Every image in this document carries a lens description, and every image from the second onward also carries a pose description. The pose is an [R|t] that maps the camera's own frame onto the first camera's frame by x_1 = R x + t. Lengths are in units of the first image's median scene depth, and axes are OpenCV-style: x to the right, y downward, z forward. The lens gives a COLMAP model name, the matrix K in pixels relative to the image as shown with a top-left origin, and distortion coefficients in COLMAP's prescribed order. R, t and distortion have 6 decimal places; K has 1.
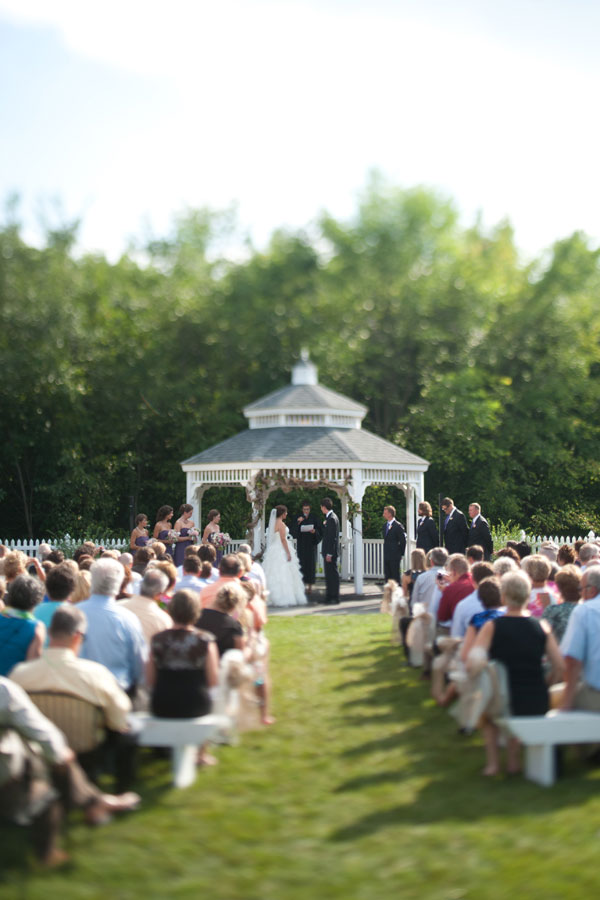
lens RADIAL K [[1300.5, 0, 299.0], [0, 1300.5, 366.3], [0, 0, 1]] dist [-0.105560, -0.045474]
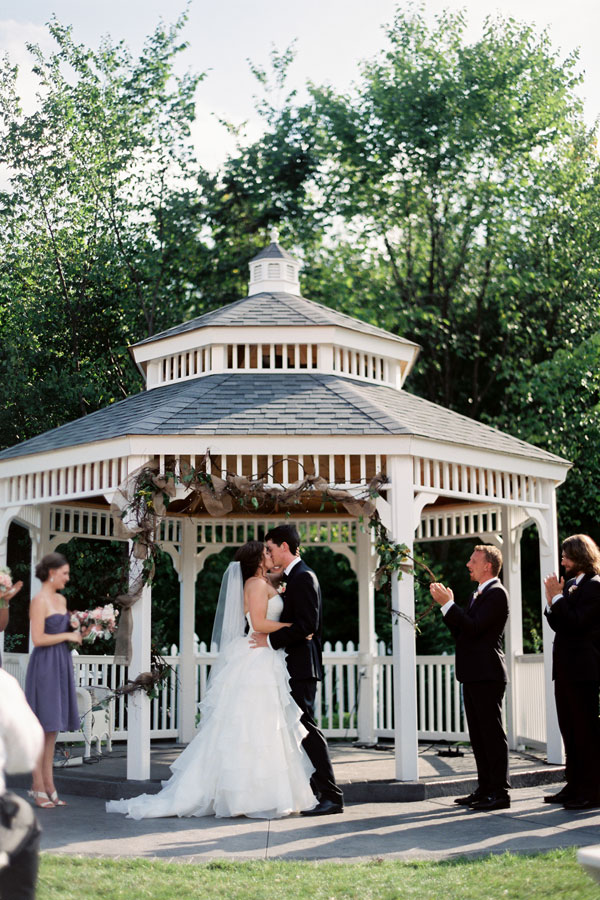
lens RADIAL K [[1306.1, 0, 257.3], [0, 1306.1, 449.7], [0, 0, 1]] dist [-0.010980, -0.024821]
pose [[0.999367, 0.000247, -0.035573, 0.015247], [-0.002200, 0.998490, -0.054883, 0.094740], [0.035506, 0.054926, 0.997859, 0.588018]]
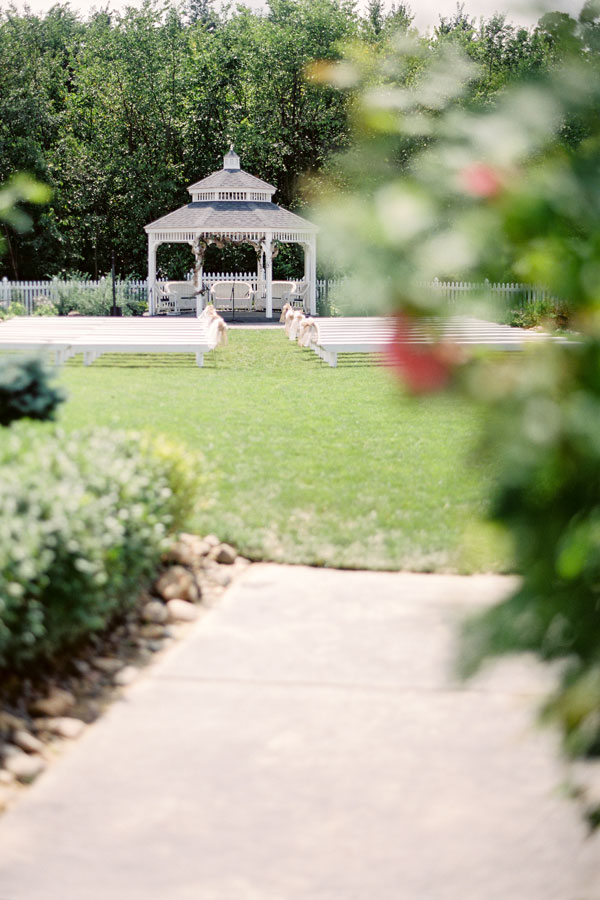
lens RADIAL K [[1524.9, 0, 300.0], [0, 1524.9, 450.0], [0, 0, 1]] dist [-0.140246, 0.079154]
pose [[0.997745, -0.000552, 0.067118, -0.033049], [-0.015263, 0.971903, 0.234886, -0.080499], [-0.065362, -0.235381, 0.969703, -0.673262]]
